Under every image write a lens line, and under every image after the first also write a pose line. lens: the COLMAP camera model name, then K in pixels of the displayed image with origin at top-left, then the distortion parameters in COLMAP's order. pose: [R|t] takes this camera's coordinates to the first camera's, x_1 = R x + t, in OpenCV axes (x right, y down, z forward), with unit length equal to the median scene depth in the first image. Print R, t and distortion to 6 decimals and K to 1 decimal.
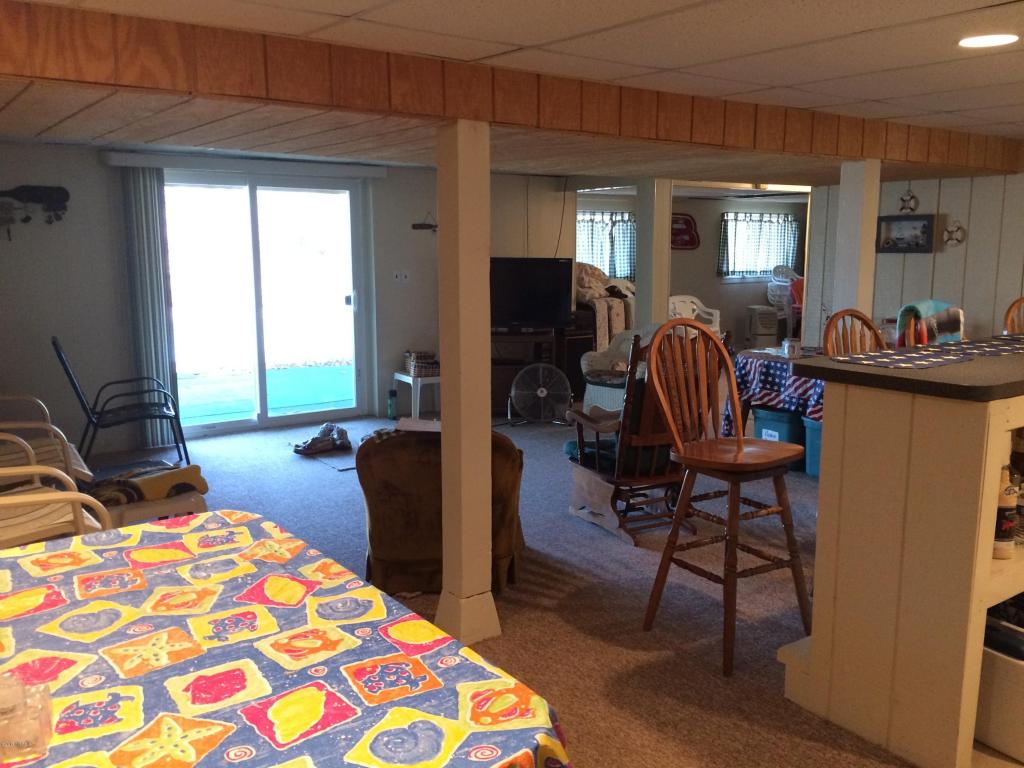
lens RADIAL K [[879.8, 0, 510.4], [0, 879.8, 383.4], [0, 0, 1]] dist [0.059689, -0.029733]
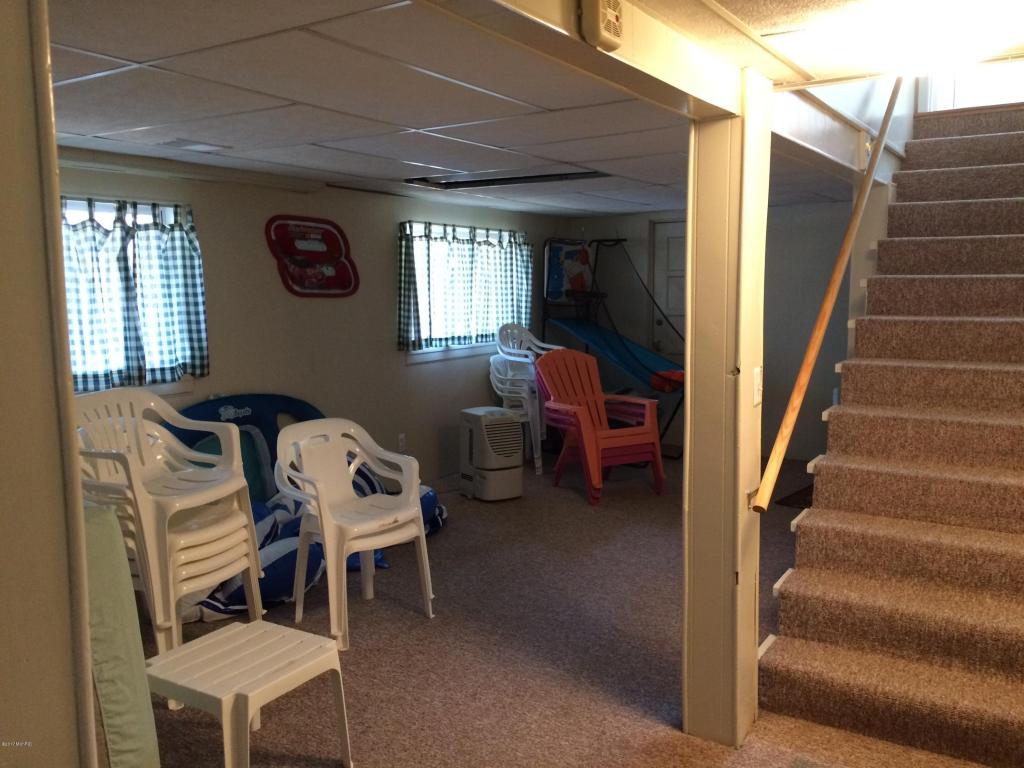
lens RADIAL K [[879.8, 0, 513.0], [0, 879.8, 384.2], [0, 0, 1]] dist [0.059689, -0.029733]
pose [[0.931126, -0.046431, 0.361730, 0.115994], [0.062307, 0.997533, -0.032343, -0.082950], [-0.359335, 0.052654, 0.931722, 0.524280]]
